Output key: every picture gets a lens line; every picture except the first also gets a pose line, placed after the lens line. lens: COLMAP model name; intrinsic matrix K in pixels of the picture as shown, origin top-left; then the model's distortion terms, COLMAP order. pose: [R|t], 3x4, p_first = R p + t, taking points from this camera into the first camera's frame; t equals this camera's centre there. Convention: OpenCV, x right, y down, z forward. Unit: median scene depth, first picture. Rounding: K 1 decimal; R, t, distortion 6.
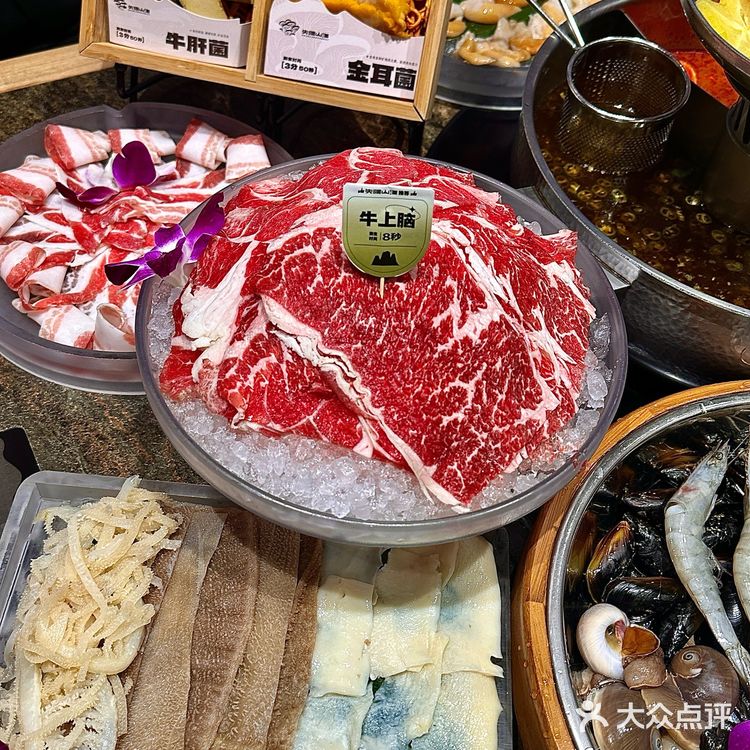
lens RADIAL K [[1017.6, 0, 375.0], [0, 1017.6, 375.0], [0, 0, 1]] dist [0.222656, -0.558874]
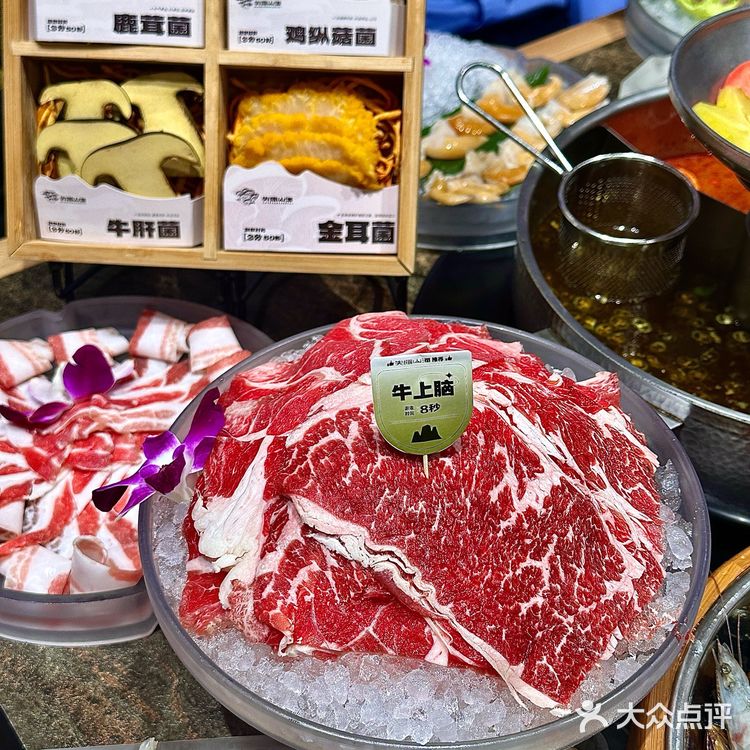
lens RADIAL K [[1269.3, 0, 375.0], [0, 1269.3, 375.0], [0, 0, 1]] dist [0.194446, -0.135237]
pose [[0.987774, -0.145724, 0.055379, -0.069401], [0.152564, 0.976646, -0.151286, -0.002636], [-0.032040, 0.157886, 0.986937, -0.076836]]
